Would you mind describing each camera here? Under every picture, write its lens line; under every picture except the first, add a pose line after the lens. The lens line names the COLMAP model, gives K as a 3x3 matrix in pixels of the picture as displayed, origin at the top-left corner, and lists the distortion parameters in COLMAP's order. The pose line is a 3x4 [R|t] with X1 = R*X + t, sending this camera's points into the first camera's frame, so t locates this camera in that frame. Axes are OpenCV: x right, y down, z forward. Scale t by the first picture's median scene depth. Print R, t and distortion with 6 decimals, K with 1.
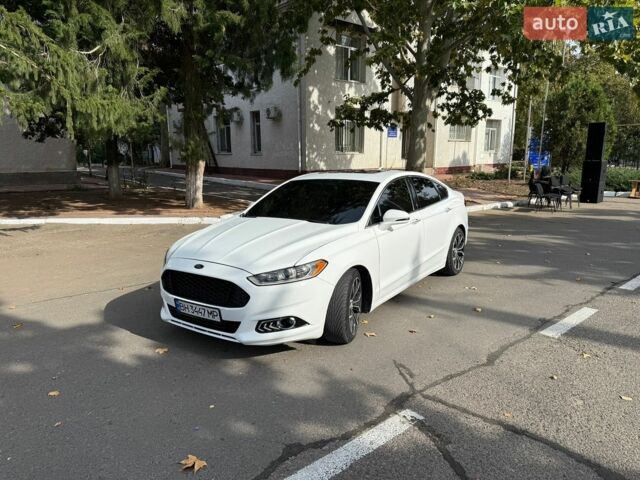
lens RADIAL K [[445.2, 0, 320.0], [0, 445.2, 240.0], [0, 0, 1]] dist [0.049811, -0.074600]
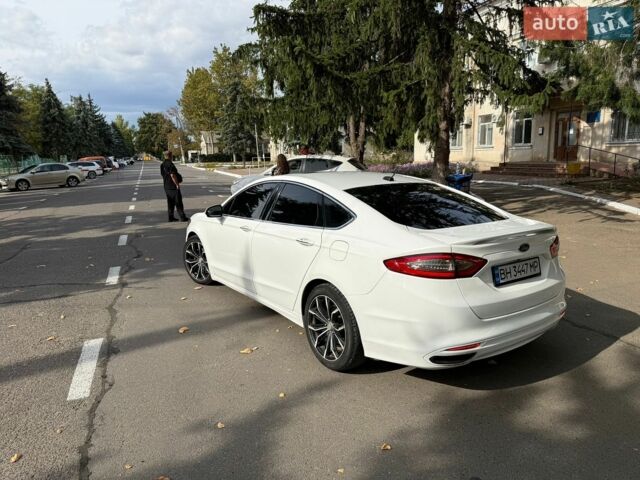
lens RADIAL K [[445.2, 0, 320.0], [0, 445.2, 240.0], [0, 0, 1]] dist [0.049811, -0.074600]
pose [[-0.344395, 0.191172, -0.919155, 1.010072], [-0.139259, 0.957815, 0.251391, -0.269712], [0.928439, 0.214578, -0.303244, 1.435696]]
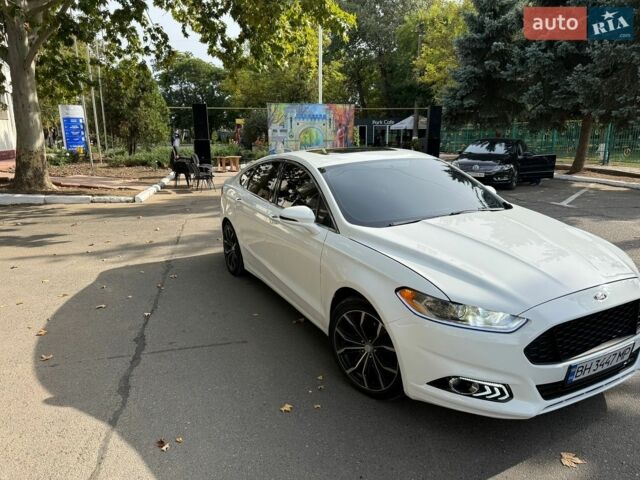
lens RADIAL K [[445.2, 0, 320.0], [0, 445.2, 240.0], [0, 0, 1]] dist [0.049811, -0.074600]
pose [[0.483269, -0.200488, 0.852206, -0.738894], [0.166791, 0.976681, 0.135187, -0.130300], [-0.859437, 0.076809, 0.505439, 0.745063]]
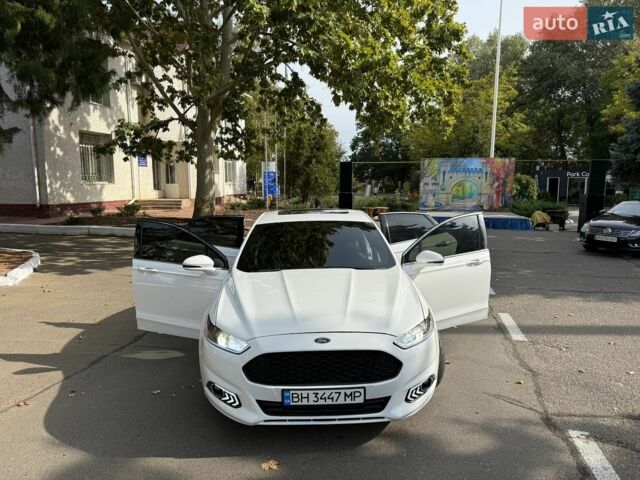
lens RADIAL K [[439.9, 0, 322.3], [0, 439.9, 241.4], [0, 0, 1]] dist [0.047705, -0.071475]
pose [[0.804290, -0.069351, 0.590176, -0.532388], [0.103637, 0.994316, -0.024394, -0.072146], [-0.585130, 0.080784, 0.806906, 0.256359]]
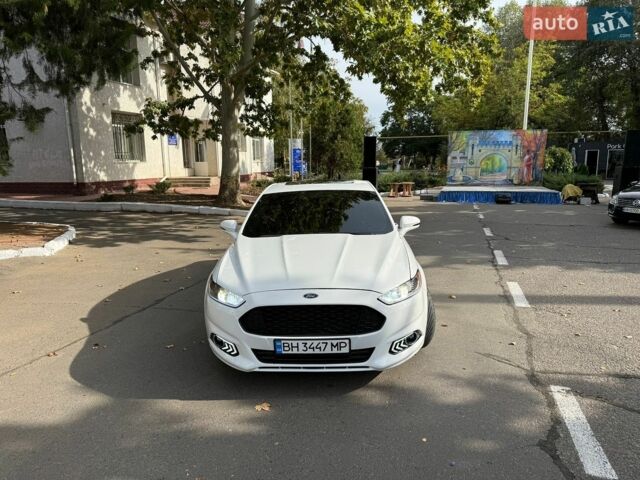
lens RADIAL K [[440.7, 0, 320.0], [0, 440.7, 240.0], [0, 0, 1]] dist [0.046872, -0.068838]
pose [[0.845667, -0.097500, 0.524729, -0.509773], [0.105913, 0.994276, 0.014055, -0.042696], [-0.523096, 0.043690, 0.851153, 0.189642]]
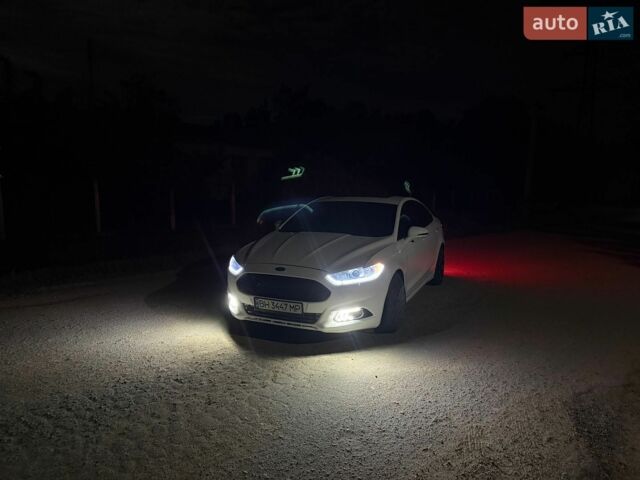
lens RADIAL K [[445.2, 0, 320.0], [0, 445.2, 240.0], [0, 0, 1]] dist [0.049811, -0.074600]
pose [[0.983460, 0.014356, 0.180557, -0.282590], [-0.003410, 0.998145, -0.060790, 0.039196], [-0.181094, 0.059168, 0.981684, -0.151816]]
